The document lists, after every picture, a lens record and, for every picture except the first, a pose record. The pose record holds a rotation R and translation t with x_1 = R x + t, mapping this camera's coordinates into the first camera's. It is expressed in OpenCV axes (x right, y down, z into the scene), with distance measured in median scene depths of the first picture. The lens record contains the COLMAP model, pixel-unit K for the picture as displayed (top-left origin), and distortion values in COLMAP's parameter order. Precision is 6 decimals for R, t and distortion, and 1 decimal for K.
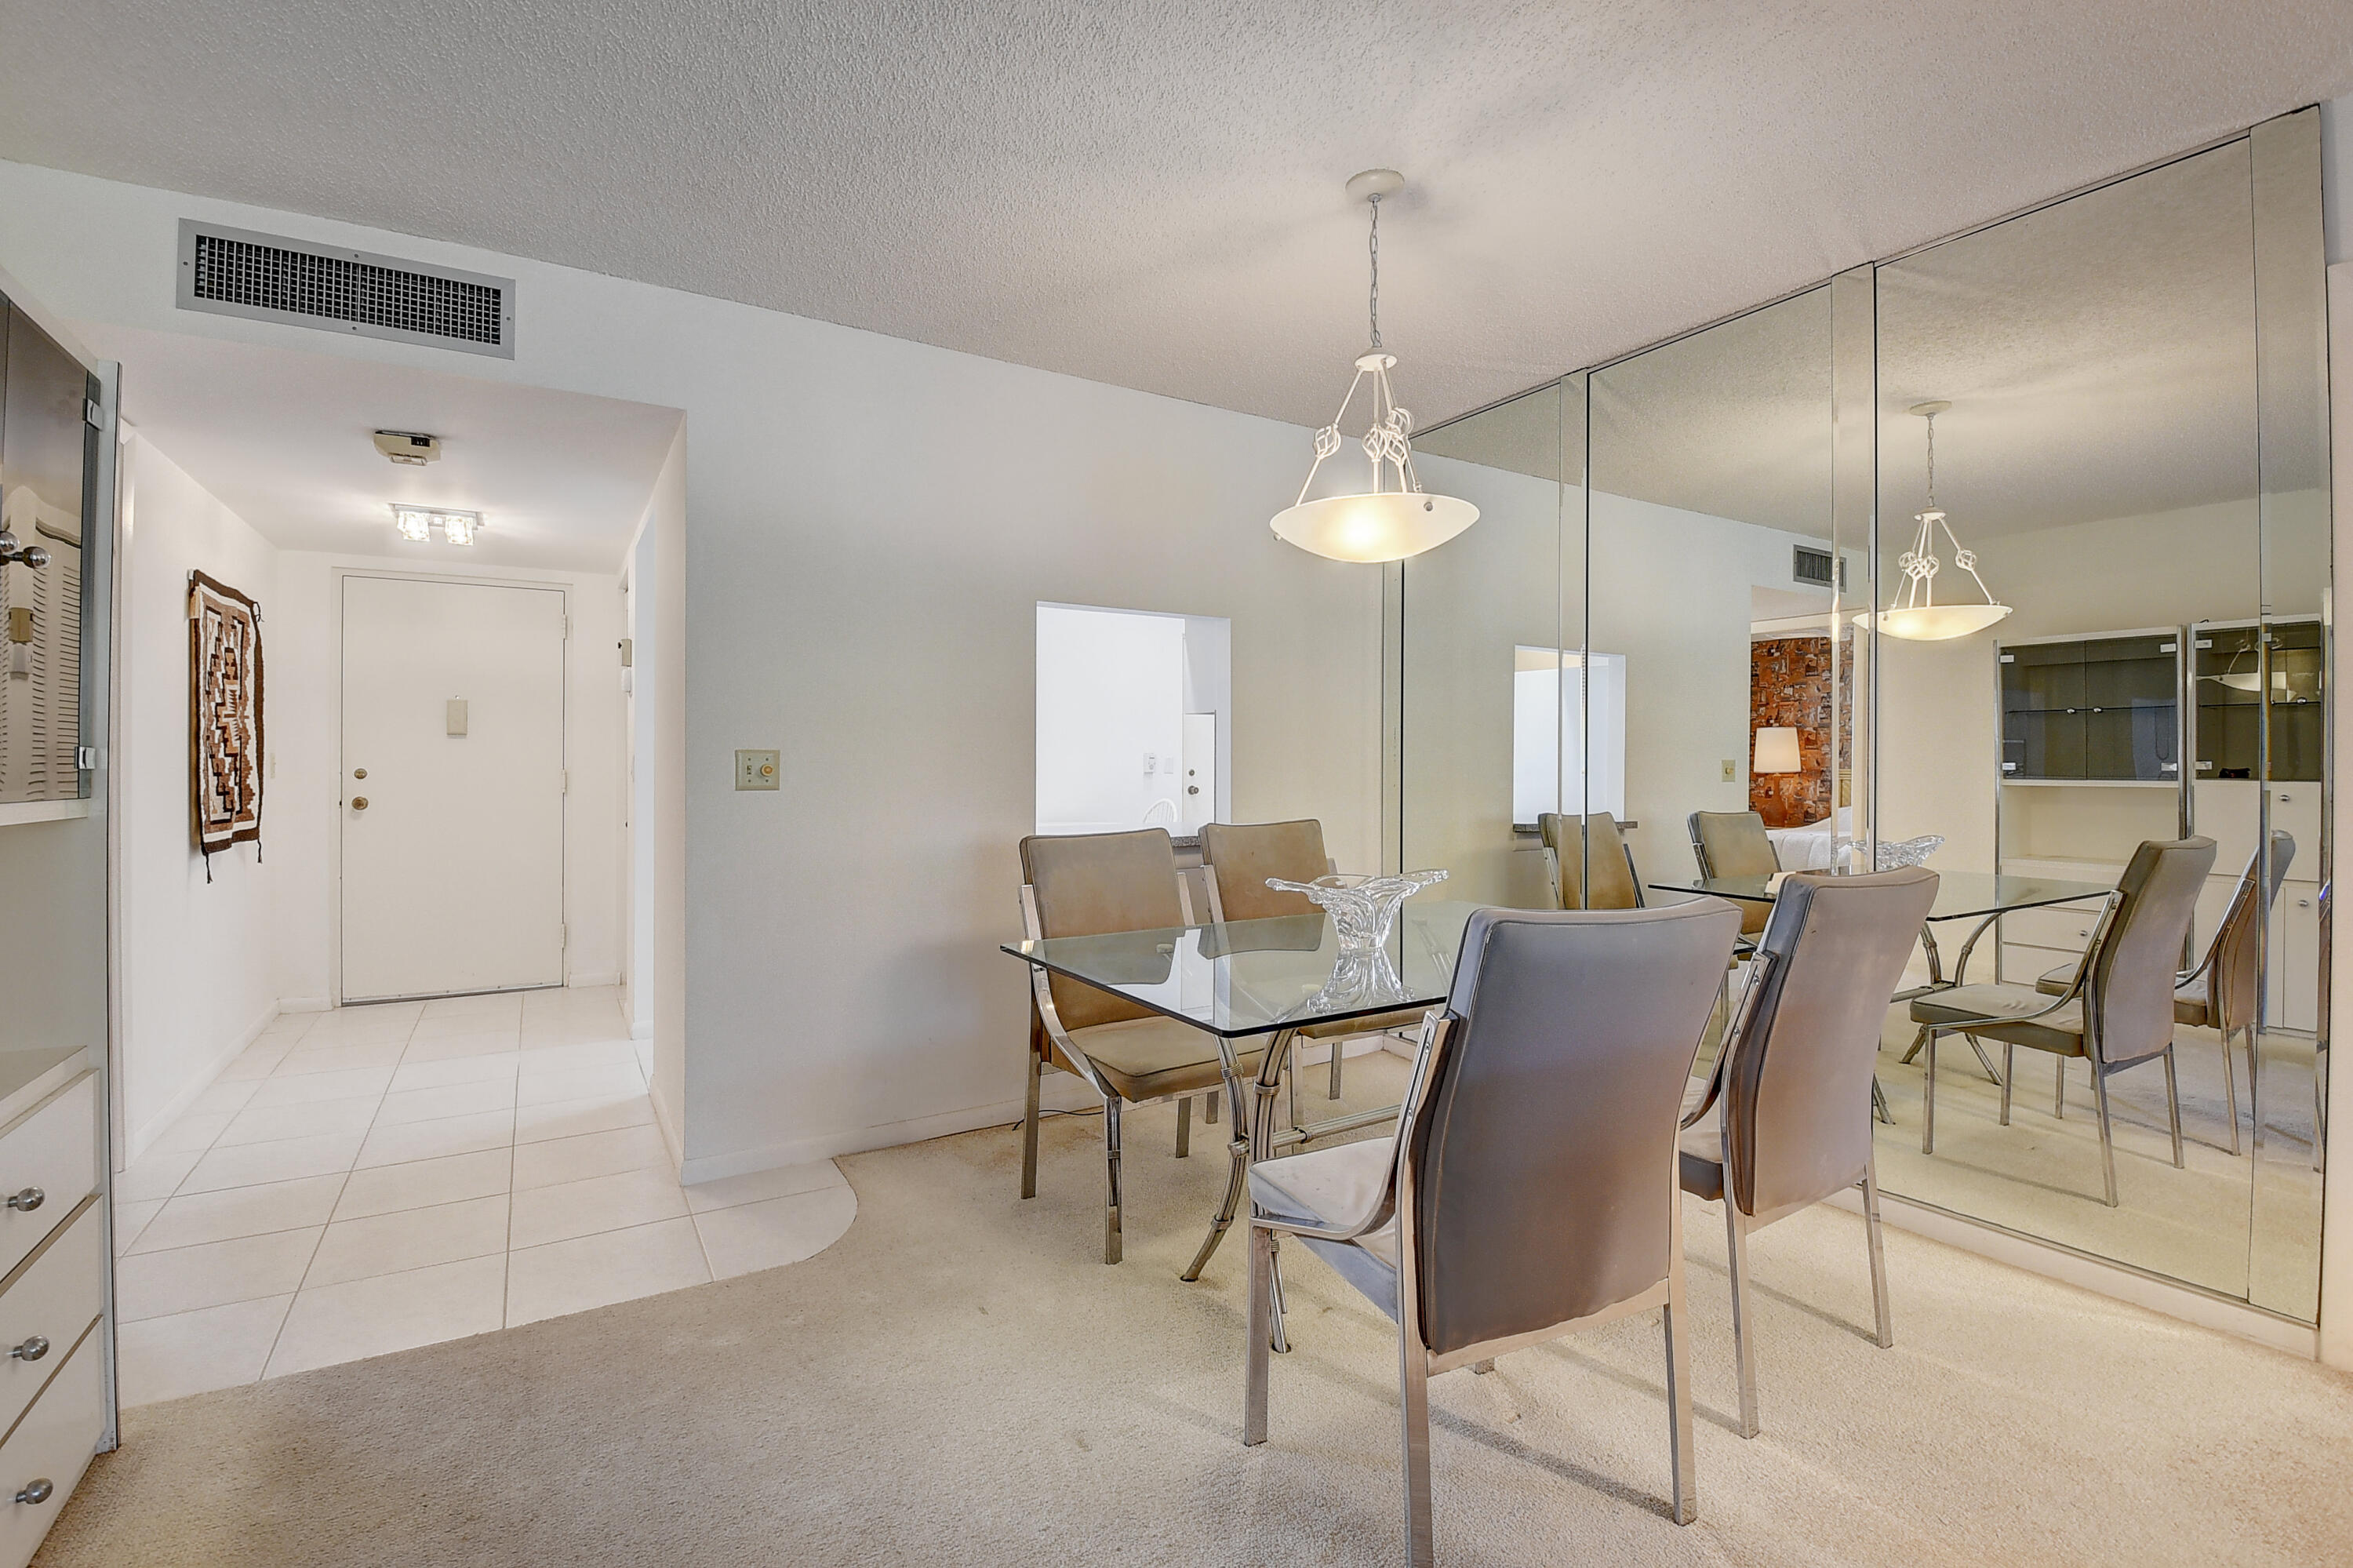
lens RADIAL K [[1049.4, 0, 1171.3], [0, 1049.4, 762.7], [0, 0, 1]] dist [0.002945, -0.015243]
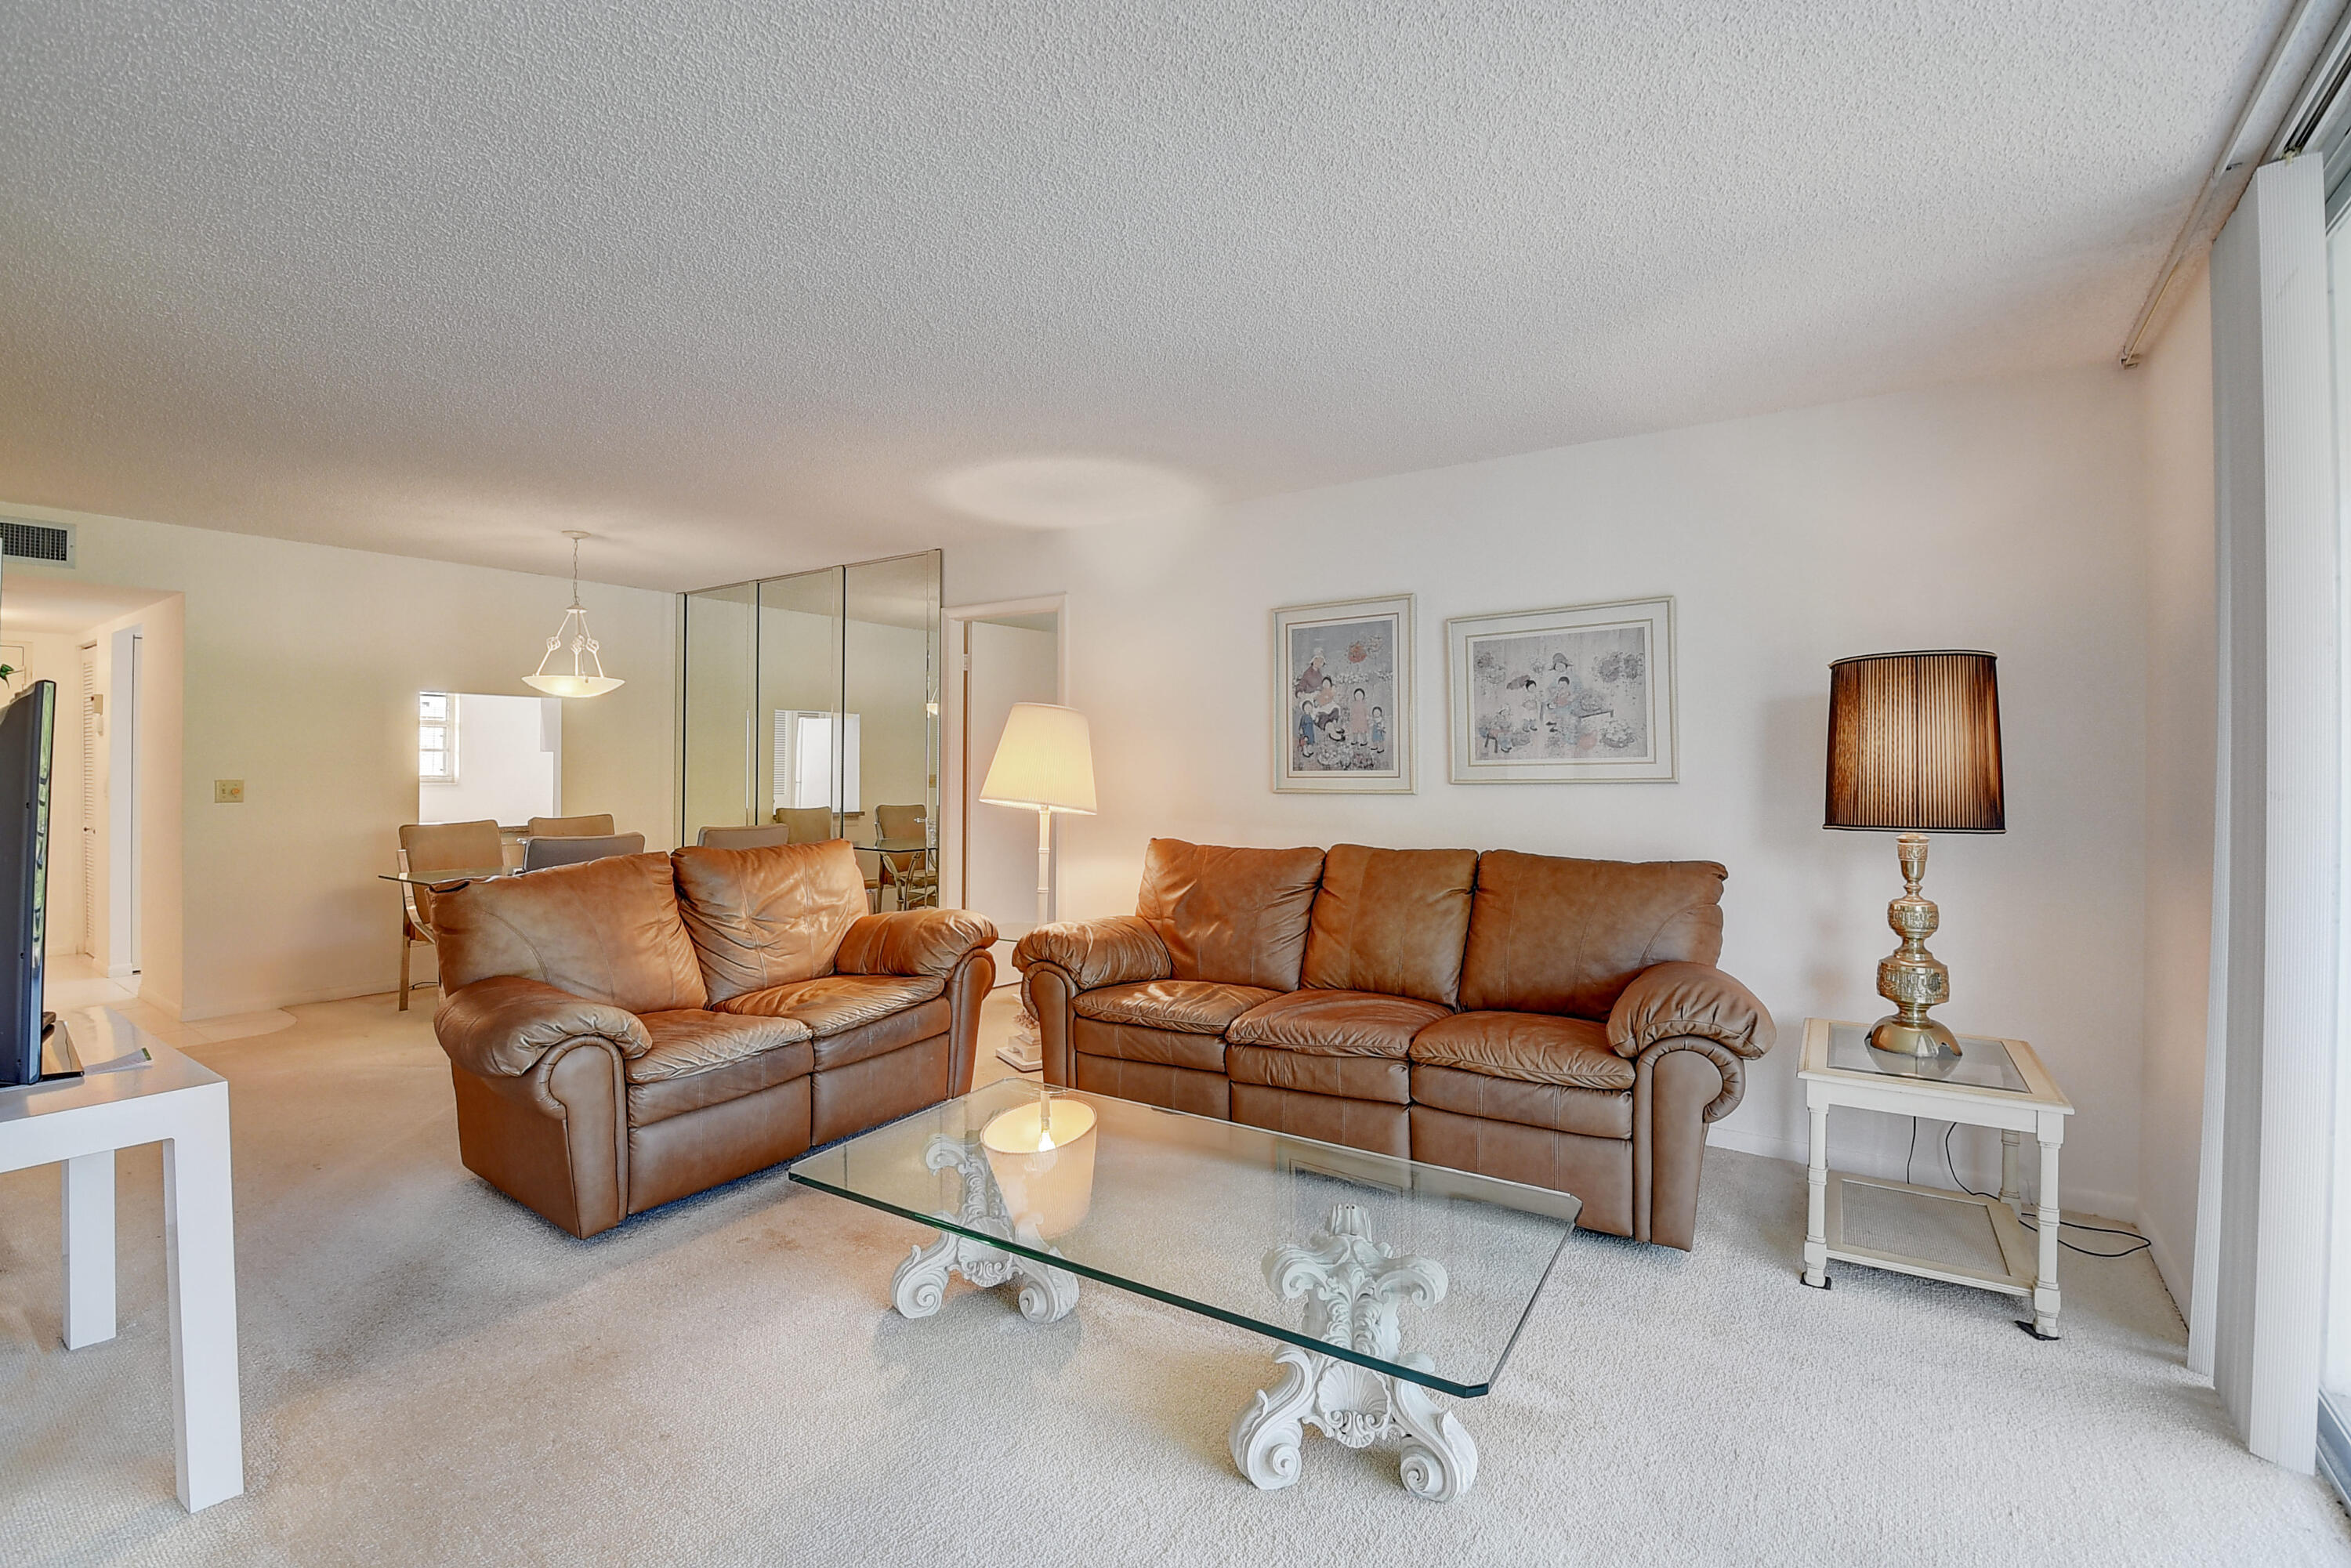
lens RADIAL K [[1042.6, 0, 1169.3], [0, 1042.6, 763.7], [0, 0, 1]] dist [0.008159, -0.017193]
pose [[0.916106, 0.000658, 0.400935, 0.350612], [-0.000685, 1.000000, -0.000076, -0.037834], [-0.400935, -0.000205, 0.916107, -1.191798]]
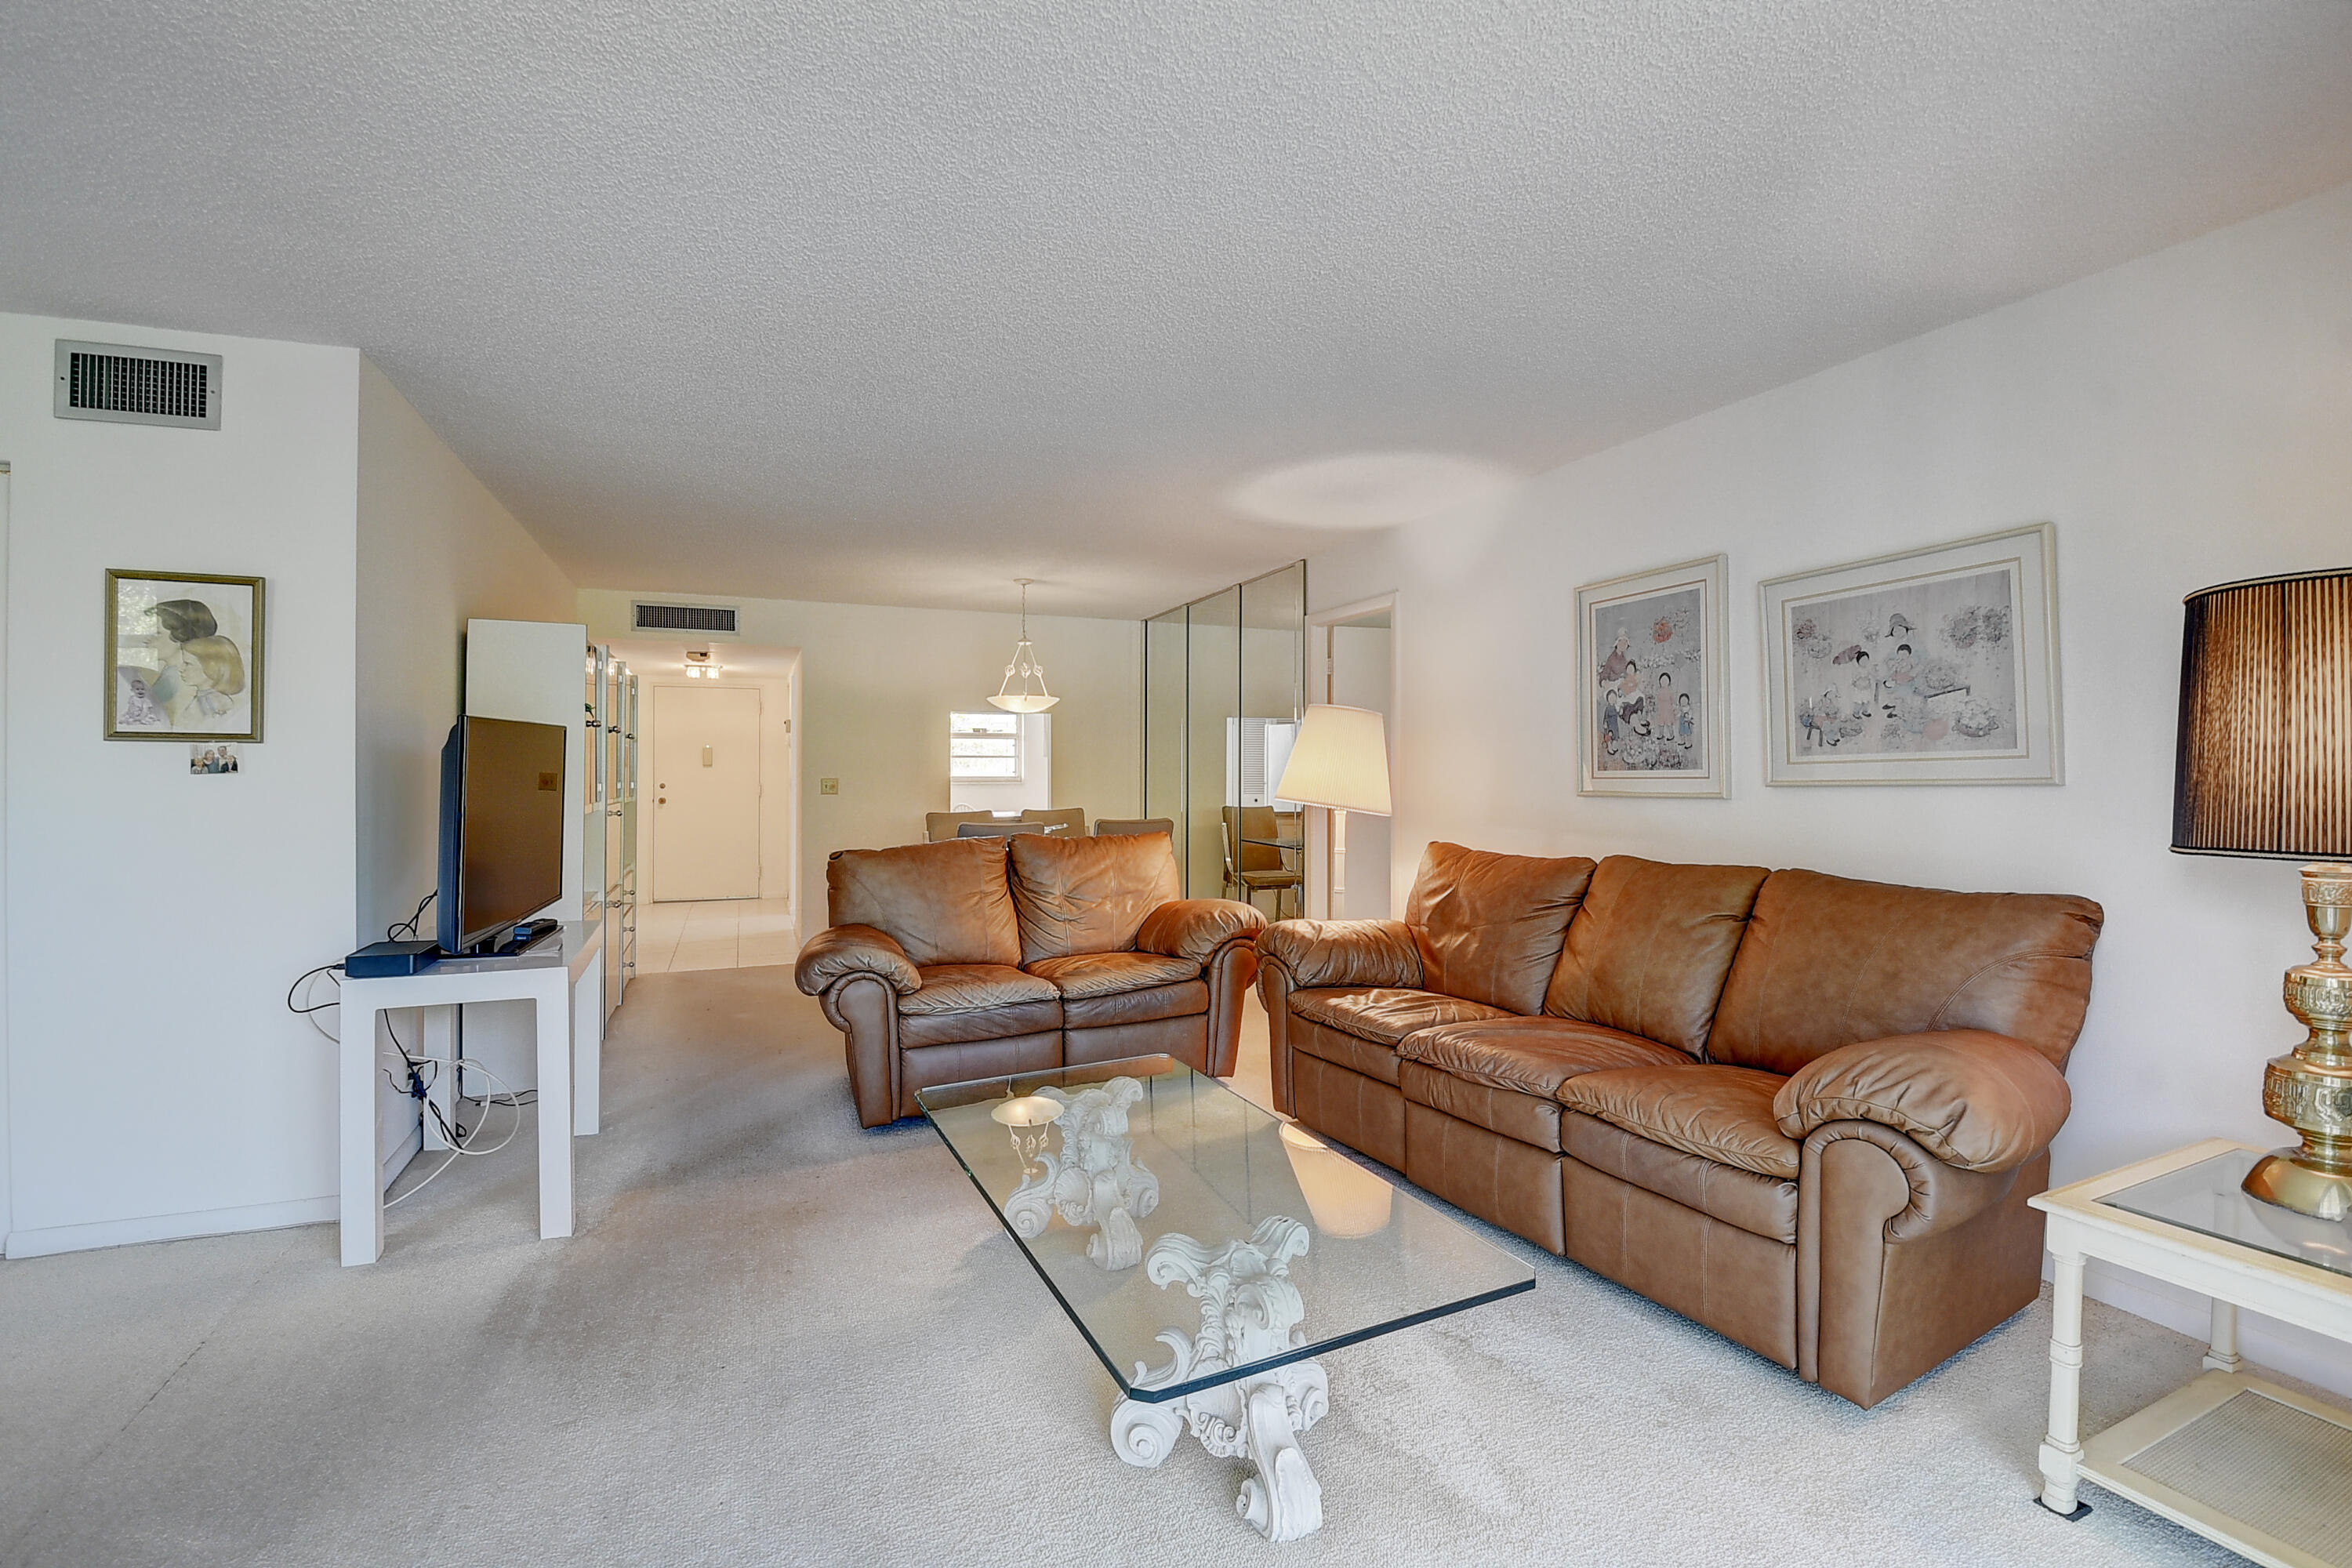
lens RADIAL K [[1049.0, 0, 1170.8], [0, 1049.0, 762.7], [0, 0, 1]] dist [0.002945, -0.015243]
pose [[0.987462, -0.001232, -0.157851, 0.766153], [0.000043, 0.999972, -0.007539, -0.028424], [0.157855, 0.007438, 0.987434, -1.274044]]
